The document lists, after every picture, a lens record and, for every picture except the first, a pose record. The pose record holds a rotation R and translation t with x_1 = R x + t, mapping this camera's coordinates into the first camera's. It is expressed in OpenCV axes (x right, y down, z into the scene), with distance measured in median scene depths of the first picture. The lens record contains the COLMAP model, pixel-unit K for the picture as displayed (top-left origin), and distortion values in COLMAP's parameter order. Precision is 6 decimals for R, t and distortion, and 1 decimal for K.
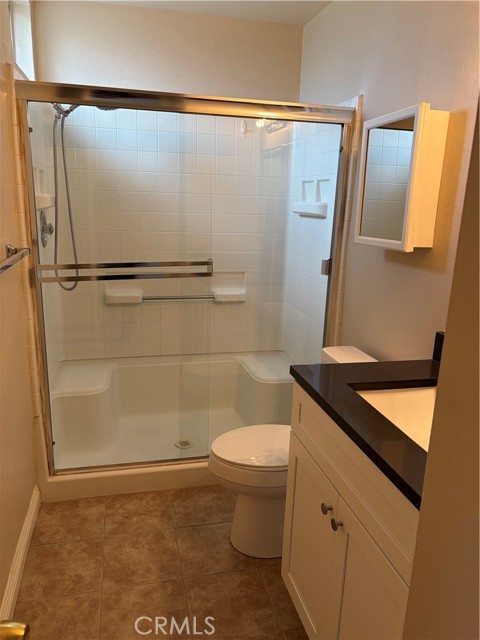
lens RADIAL K [[486.0, 0, 238.1], [0, 486.0, 319.0], [0, 0, 1]] dist [0.010929, -0.014450]
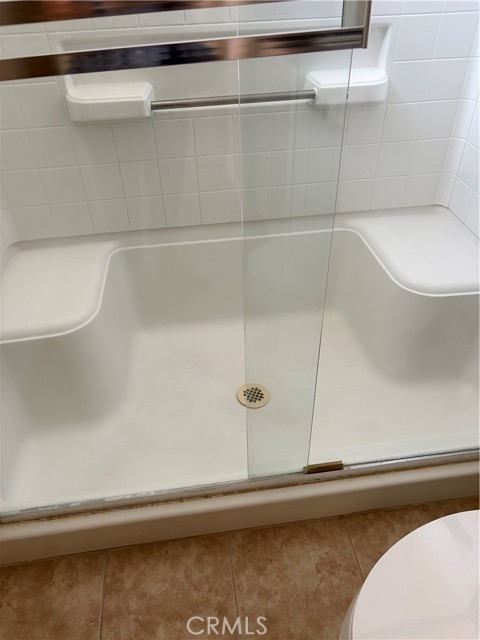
lens RADIAL K [[486.0, 0, 244.2], [0, 486.0, 317.6], [0, 0, 1]] dist [0.010929, -0.014450]
pose [[0.994994, 0.018244, -0.098260, -0.069598], [0.025537, 0.904143, 0.426467, -0.056253], [0.096622, -0.426841, 0.899150, 0.549460]]
